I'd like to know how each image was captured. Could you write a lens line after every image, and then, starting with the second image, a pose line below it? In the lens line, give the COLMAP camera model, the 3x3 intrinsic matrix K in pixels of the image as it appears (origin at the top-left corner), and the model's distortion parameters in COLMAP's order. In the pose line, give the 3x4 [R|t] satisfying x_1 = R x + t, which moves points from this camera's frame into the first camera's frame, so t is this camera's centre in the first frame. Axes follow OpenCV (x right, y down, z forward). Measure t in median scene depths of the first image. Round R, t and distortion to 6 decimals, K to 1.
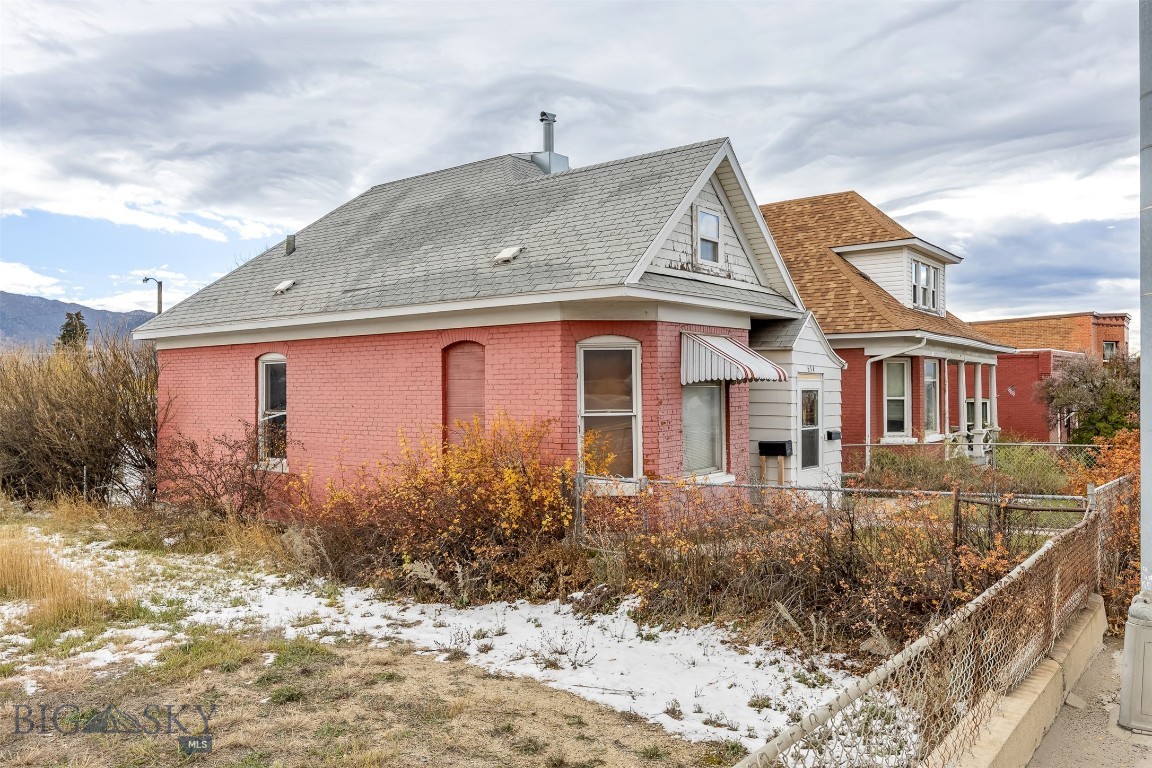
lens RADIAL K [[854.2, 0, 578.6], [0, 854.2, 372.4], [0, 0, 1]] dist [0.000213, -0.001915]
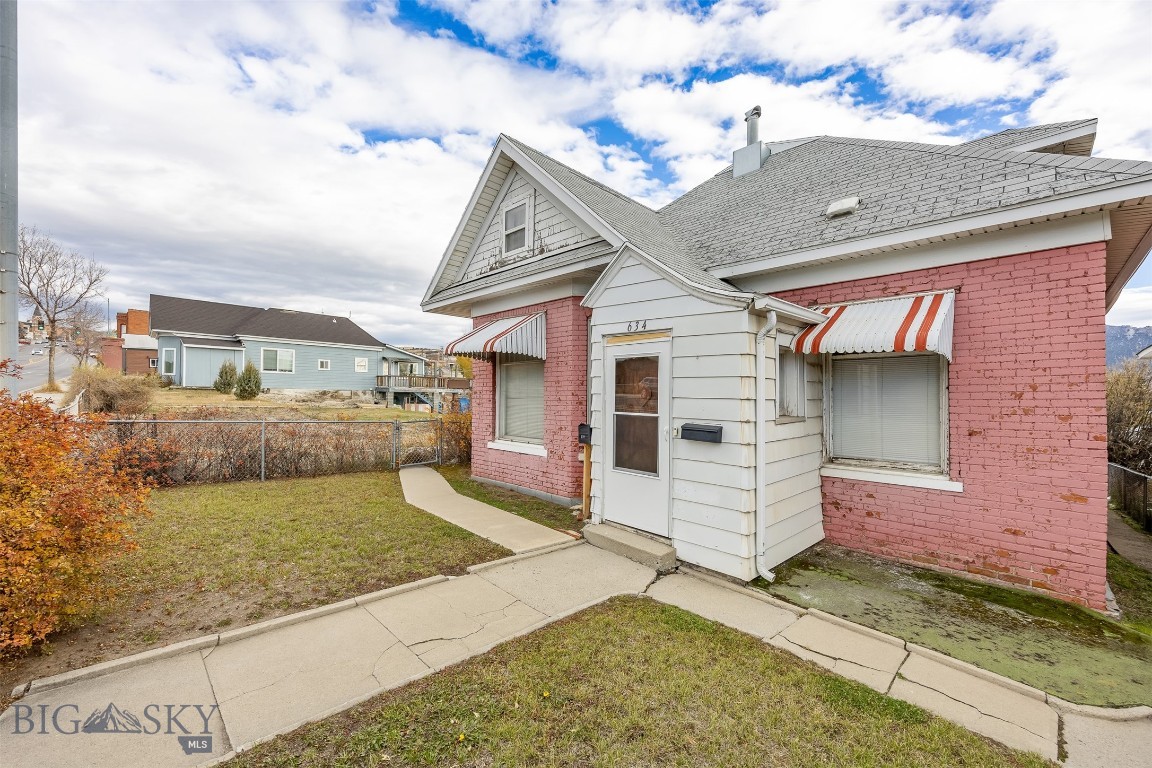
lens RADIAL K [[451.4, 0, 579.8], [0, 451.4, 394.4], [0, 0, 1]] dist [0.002346, 0.000329]
pose [[-0.106588, 0.001732, -0.994302, 0.463765], [0.002417, 0.999996, 0.001483, 0.036121], [0.994300, -0.002246, -0.106592, 0.729645]]
